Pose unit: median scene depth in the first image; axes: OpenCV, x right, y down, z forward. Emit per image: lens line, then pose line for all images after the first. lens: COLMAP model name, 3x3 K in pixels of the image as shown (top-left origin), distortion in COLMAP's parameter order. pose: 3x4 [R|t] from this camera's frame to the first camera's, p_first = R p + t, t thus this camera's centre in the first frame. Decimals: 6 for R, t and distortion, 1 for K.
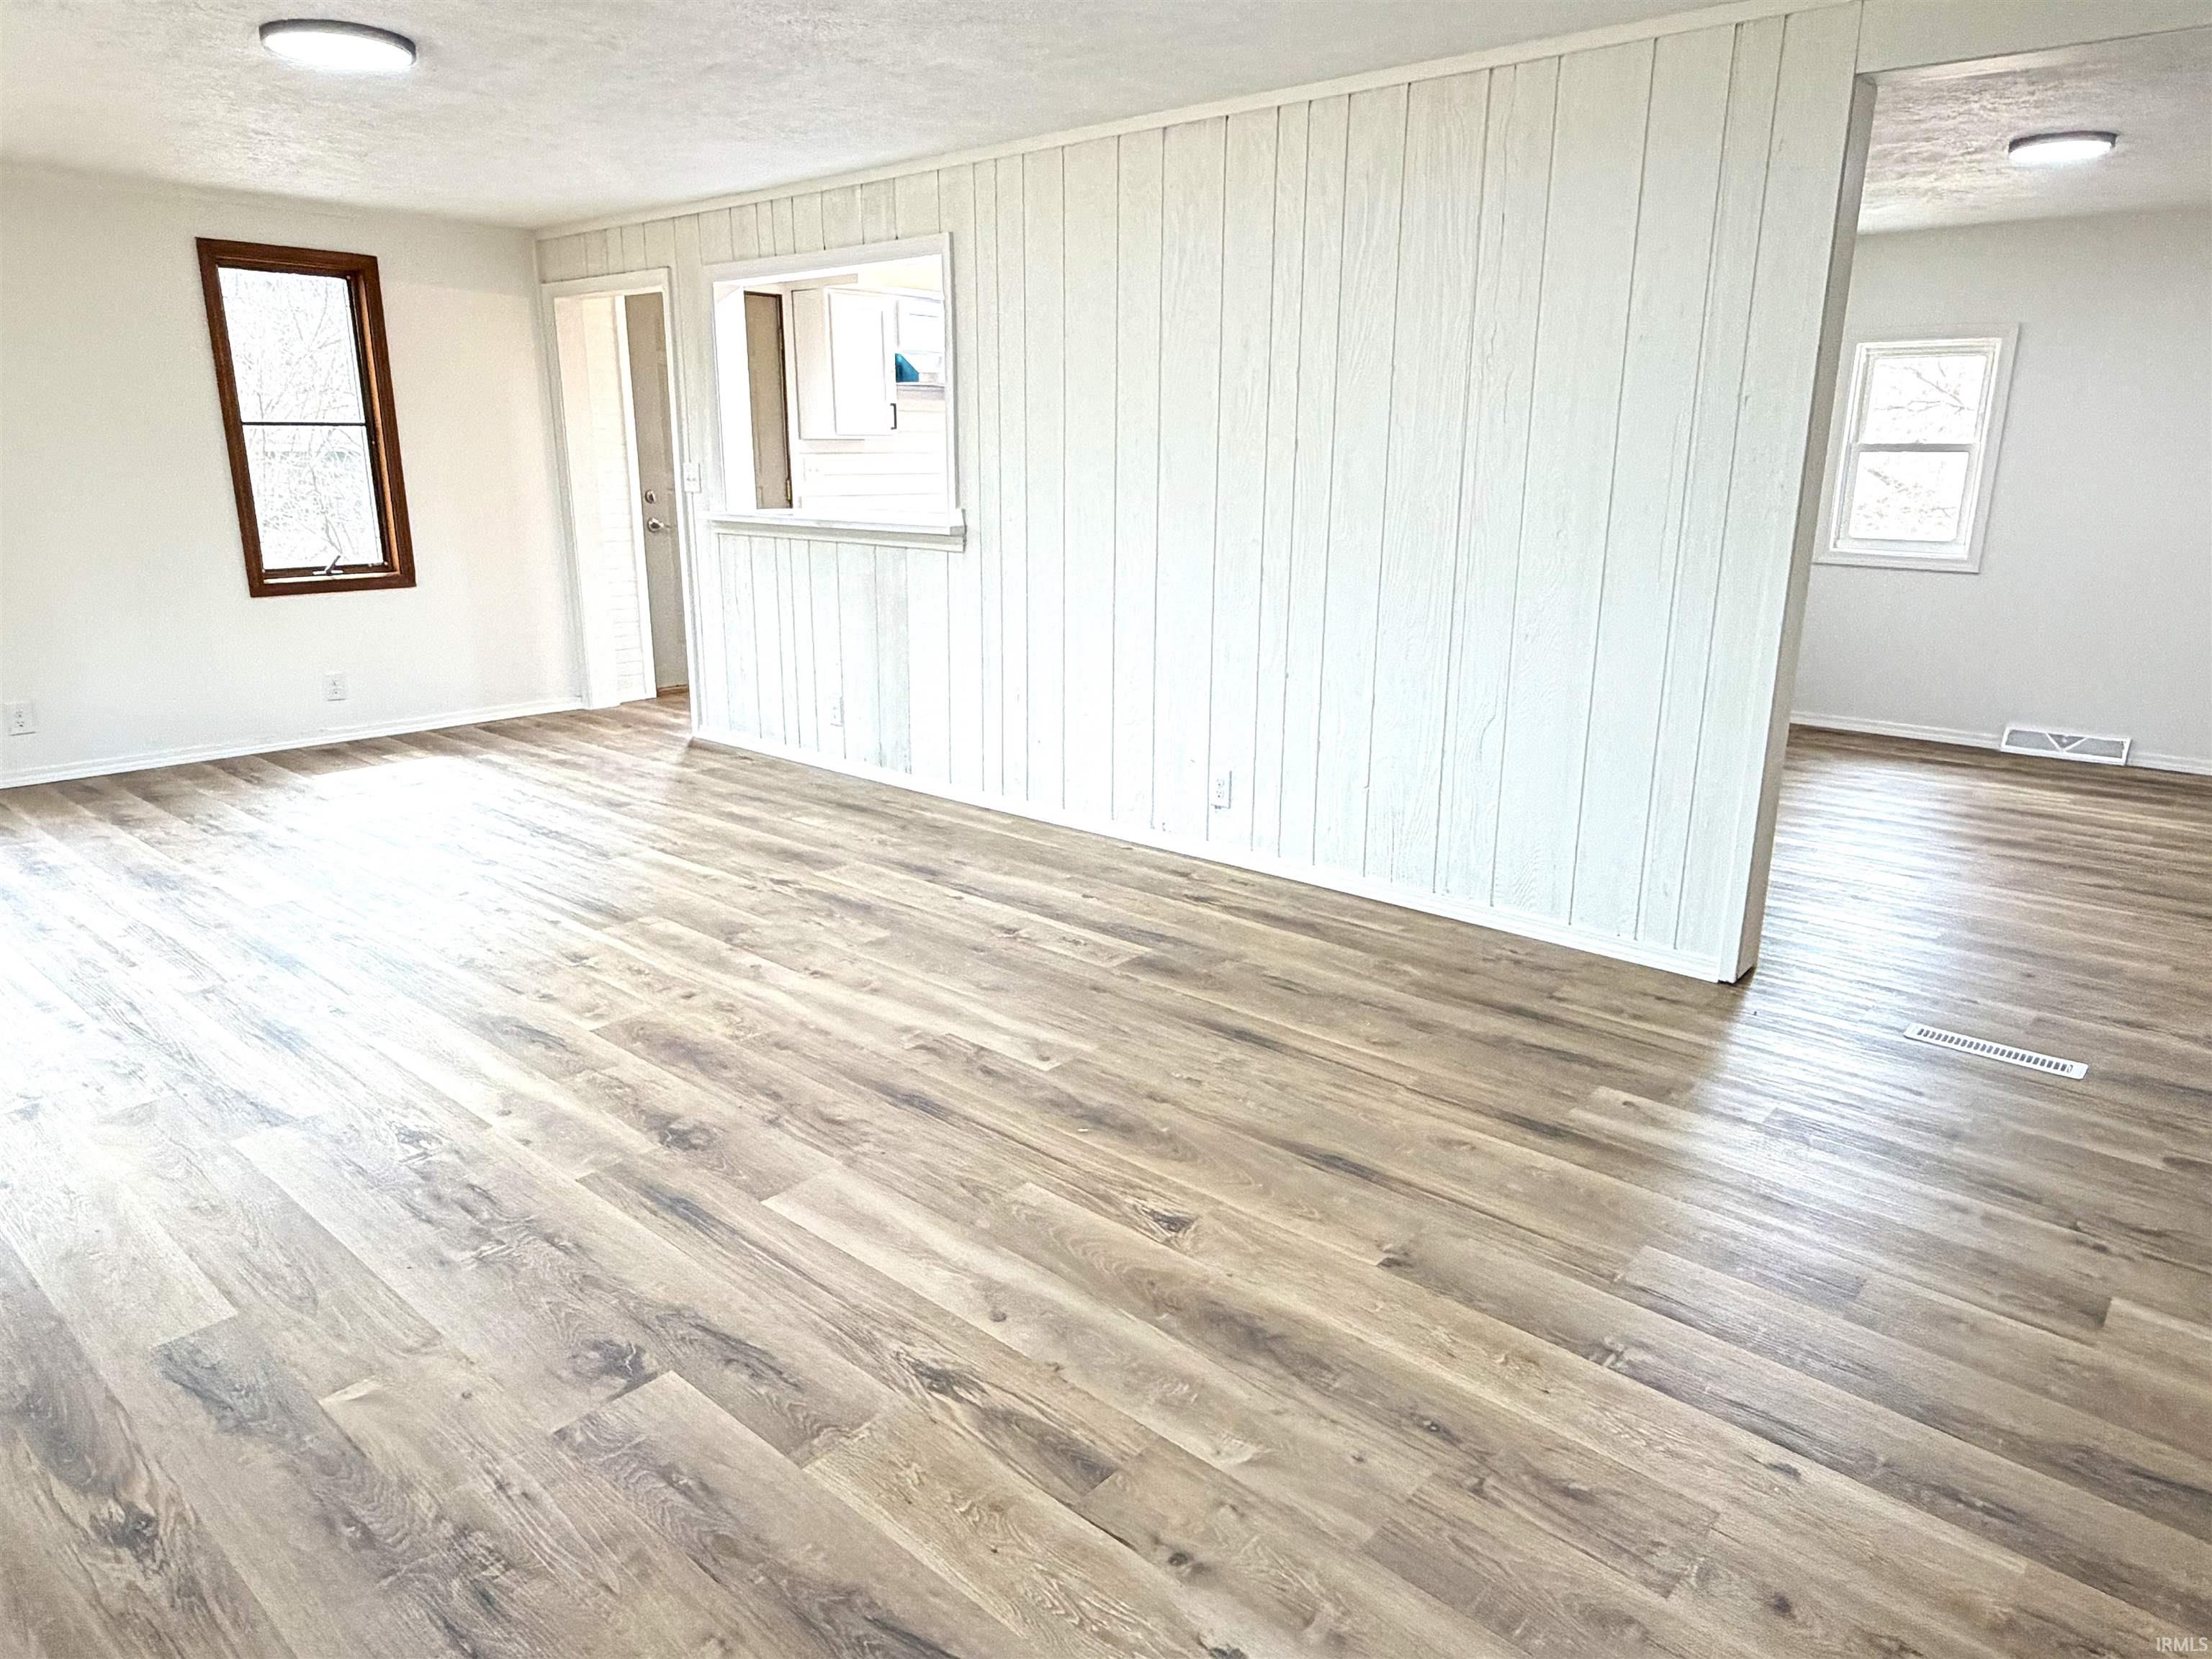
lens RADIAL K [[1412.2, 0, 1124.2], [0, 1412.2, 825.6], [0, 0, 1]] dist [-0.000431, 0.004043]
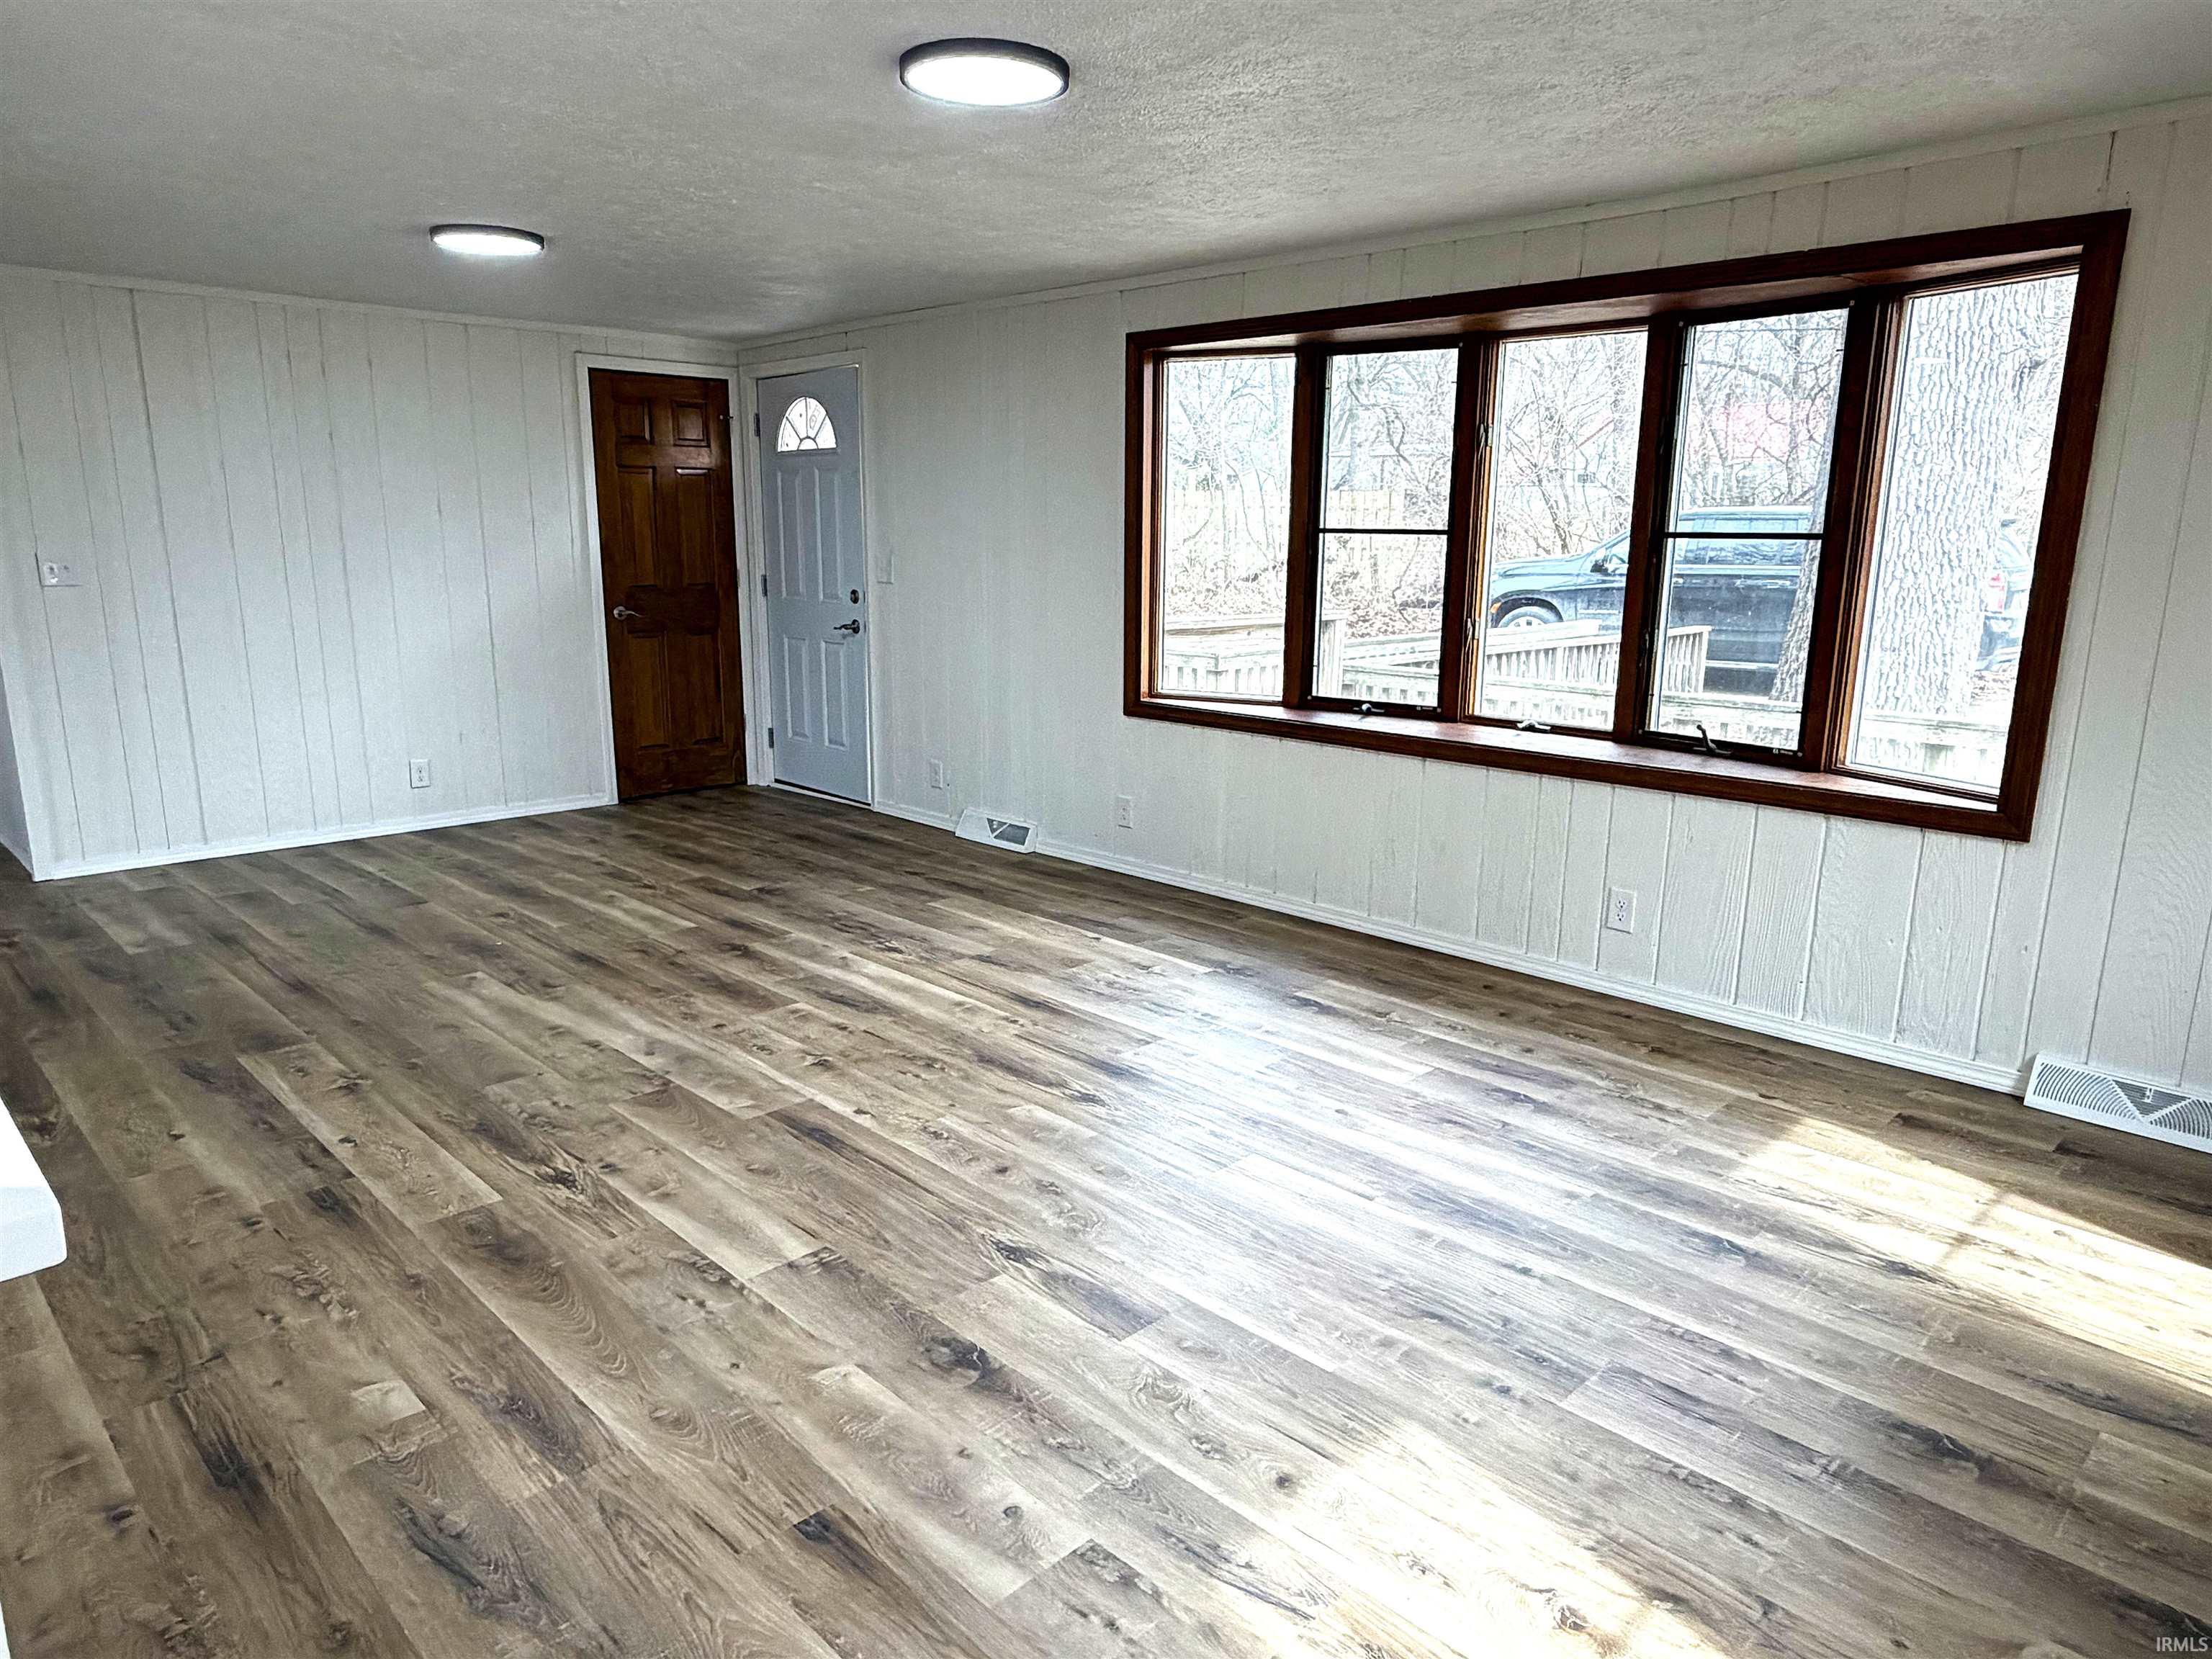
lens RADIAL K [[1412.2, 0, 1114.0], [0, 1412.2, 840.6], [0, 0, 1]] dist [-0.000431, 0.004043]
pose [[-0.997012, -0.031343, 0.070601, -0.752130], [0.005173, 0.884835, 0.465875, -0.574839], [-0.077072, 0.464849, -0.882029, 2.048703]]
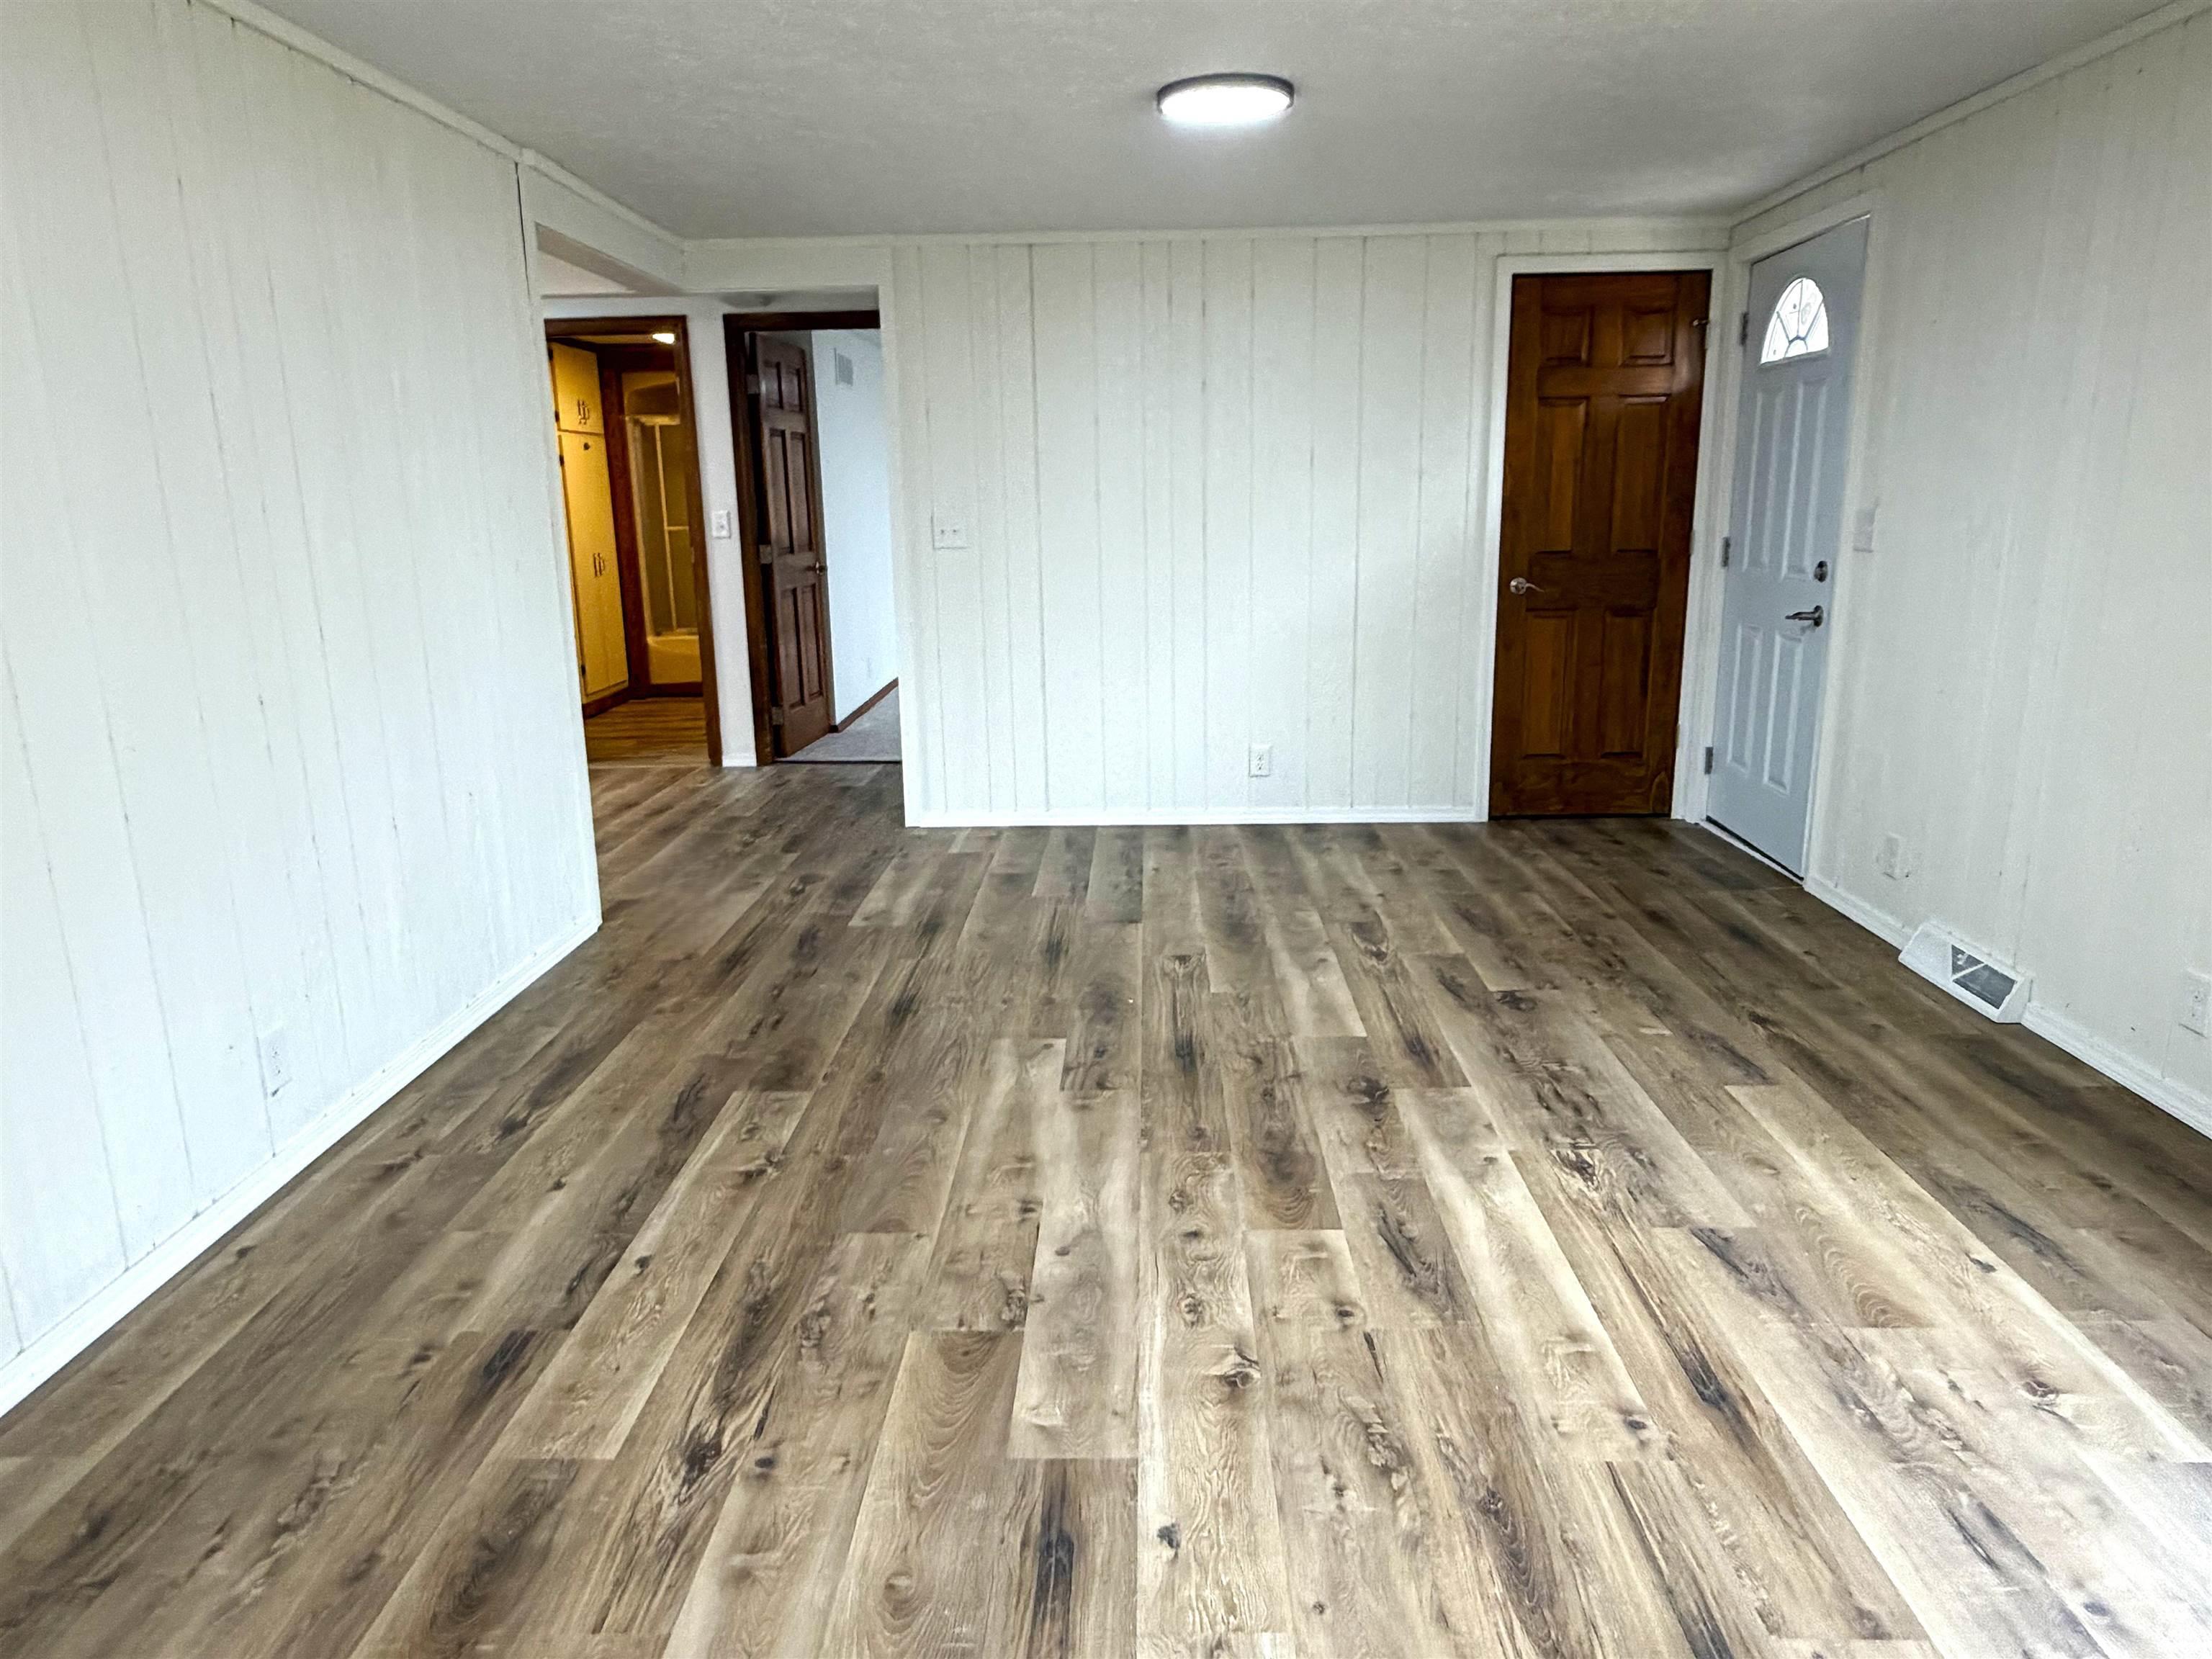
lens RADIAL K [[1412.2, 0, 1102.9], [0, 1412.2, 827.8], [0, 0, 1]] dist [-0.000431, 0.004043]
pose [[-0.632919, -0.176678, 0.753789, -0.858807], [0.215211, 0.895094, 0.390500, -0.395725], [-0.743705, 0.409379, -0.528499, 1.442148]]
